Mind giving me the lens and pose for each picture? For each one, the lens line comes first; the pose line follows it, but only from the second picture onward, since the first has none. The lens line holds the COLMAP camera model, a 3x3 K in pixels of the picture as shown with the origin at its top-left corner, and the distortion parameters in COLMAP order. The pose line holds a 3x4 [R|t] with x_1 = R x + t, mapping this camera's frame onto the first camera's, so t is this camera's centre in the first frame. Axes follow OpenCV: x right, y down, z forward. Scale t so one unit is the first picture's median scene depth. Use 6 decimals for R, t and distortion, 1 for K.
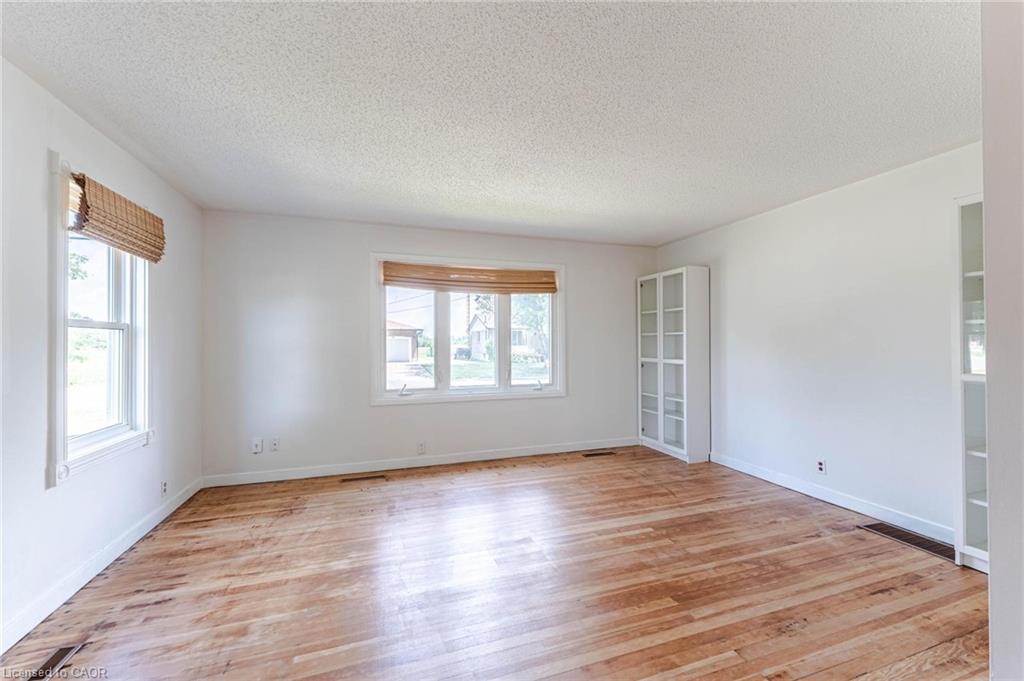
lens RADIAL K [[410.9, 0, 511.9], [0, 410.9, 342.5], [0, 0, 1]] dist [-0.001726, -0.000212]
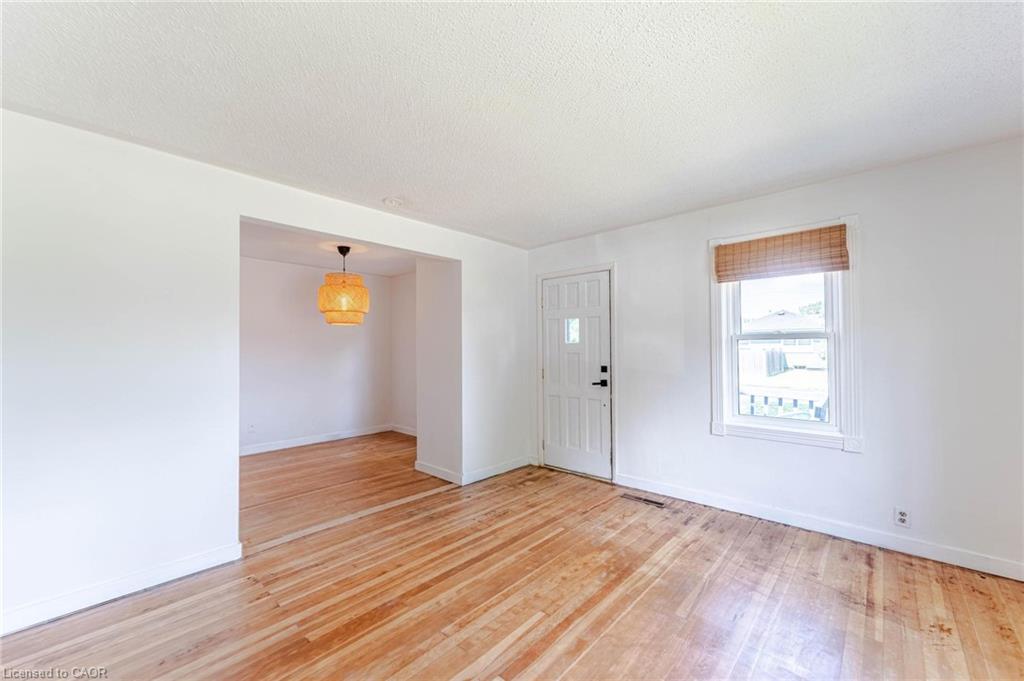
lens RADIAL K [[410.9, 0, 514.0], [0, 410.9, 343.3], [0, 0, 1]] dist [-0.001726, -0.000212]
pose [[-0.878662, 0.000934, -0.477444, 0.373495], [0.010494, 0.999794, -0.017358, -0.010495], [0.477329, -0.020262, -0.878491, 1.786942]]
